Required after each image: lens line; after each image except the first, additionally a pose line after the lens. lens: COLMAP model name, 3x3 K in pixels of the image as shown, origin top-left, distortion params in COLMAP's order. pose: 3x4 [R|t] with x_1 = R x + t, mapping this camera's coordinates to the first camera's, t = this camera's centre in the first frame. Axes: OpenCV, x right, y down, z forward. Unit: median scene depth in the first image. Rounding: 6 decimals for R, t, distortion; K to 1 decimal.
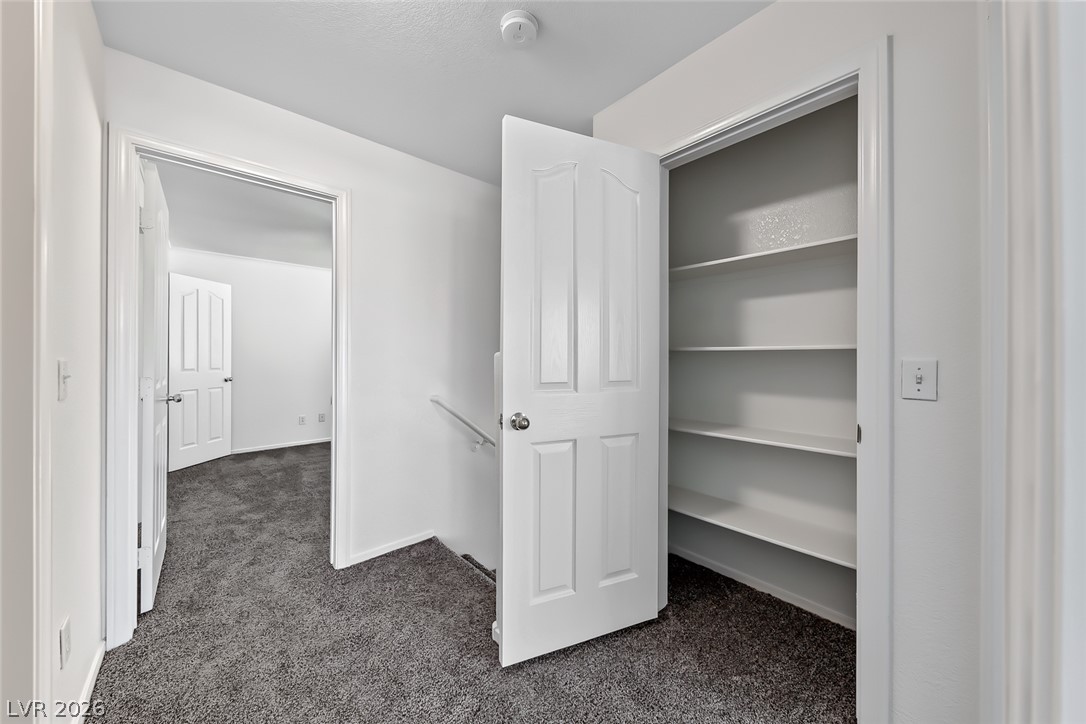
lens RADIAL K [[381.6, 0, 543.6], [0, 381.6, 360.0], [0, 0, 1]] dist [0.001468, -0.000330]
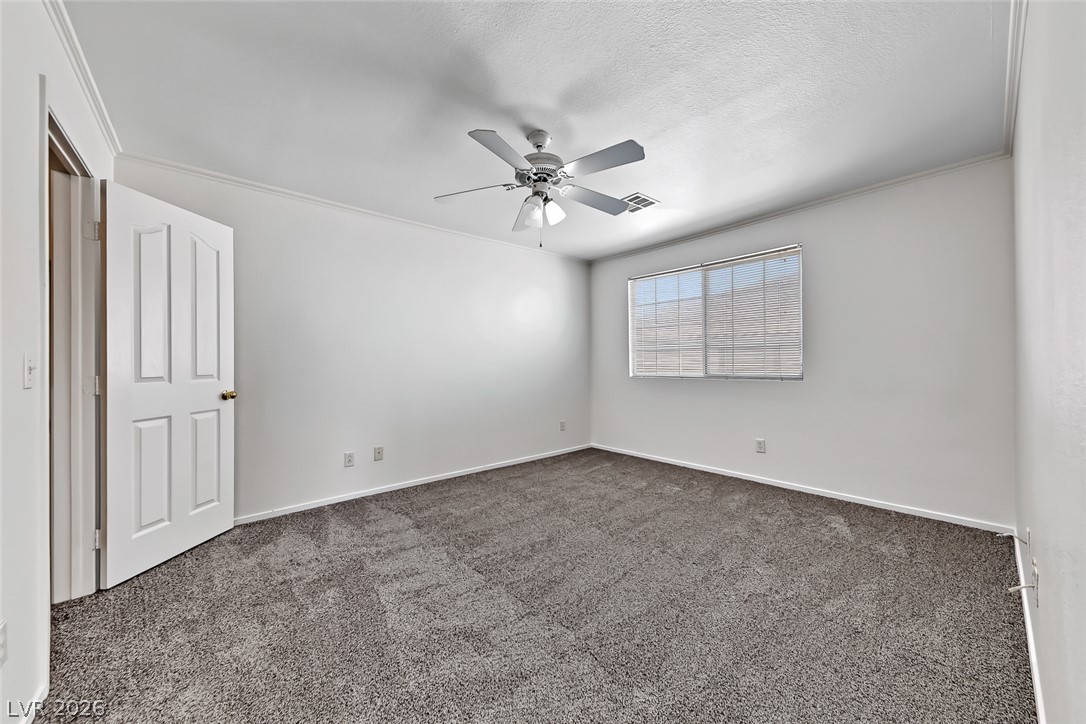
lens RADIAL K [[381.6, 0, 541.7], [0, 381.6, 362.0], [0, 0, 1]] dist [0.001468, -0.000330]
pose [[0.999942, -0.004734, -0.009697, -0.374022], [0.004693, 0.999980, -0.004329, 0.006737], [0.009718, 0.004283, 0.999944, 0.461218]]
